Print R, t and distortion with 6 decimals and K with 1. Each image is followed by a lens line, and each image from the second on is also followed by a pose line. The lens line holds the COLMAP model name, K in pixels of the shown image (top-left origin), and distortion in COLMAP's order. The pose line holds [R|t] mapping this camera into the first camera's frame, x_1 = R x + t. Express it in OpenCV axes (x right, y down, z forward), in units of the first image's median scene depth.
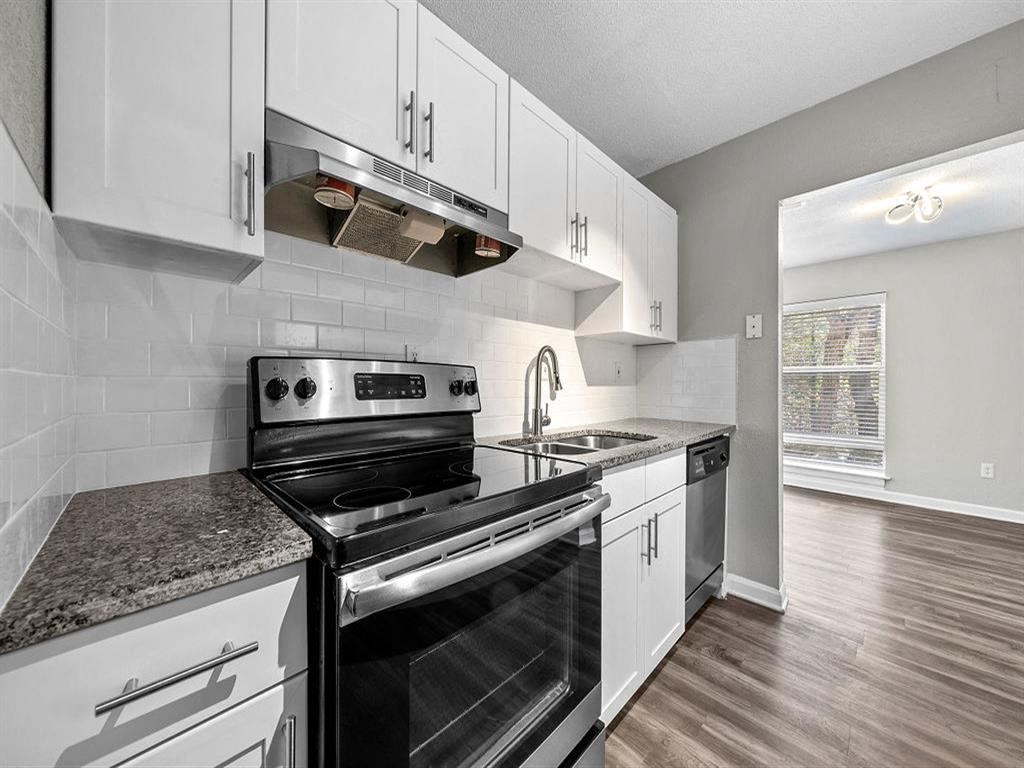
lens RADIAL K [[365.5, 0, 513.3], [0, 365.5, 382.8], [0, 0, 1]] dist [-0.005796, 0.000125]
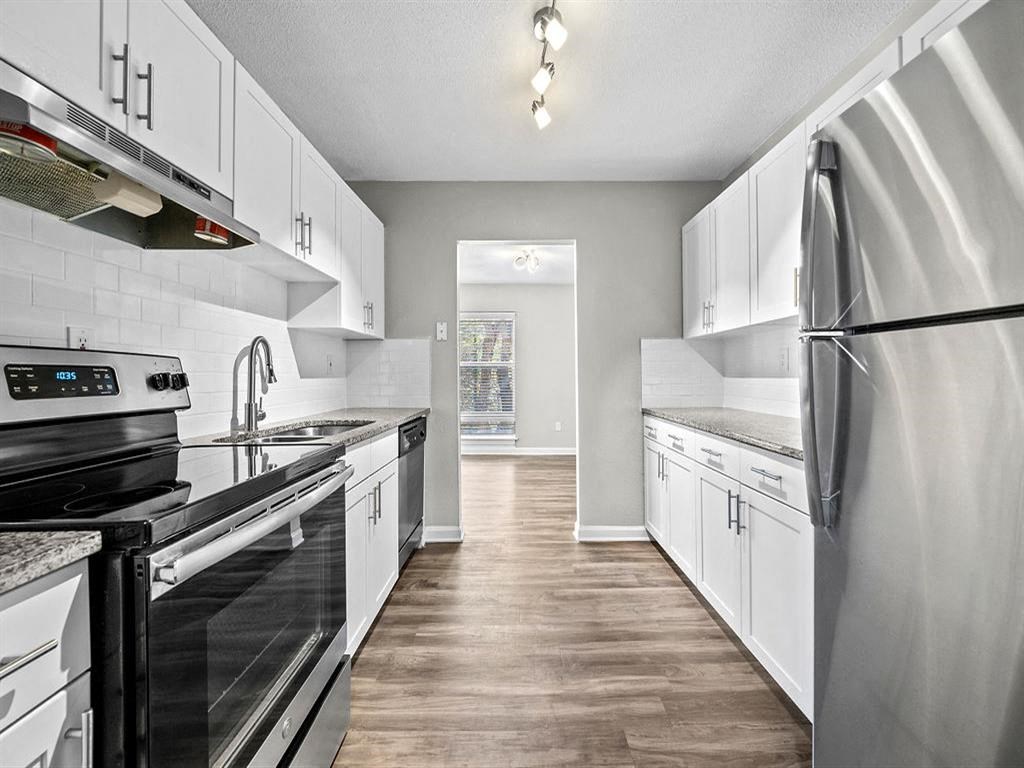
lens RADIAL K [[365.5, 0, 513.3], [0, 365.5, 382.8], [0, 0, 1]] dist [-0.005796, 0.000125]
pose [[0.702805, -0.020351, 0.711092, -0.134987], [0.004607, 0.999700, 0.024058, -0.000645], [-0.711368, -0.013632, 0.702688, -0.149068]]
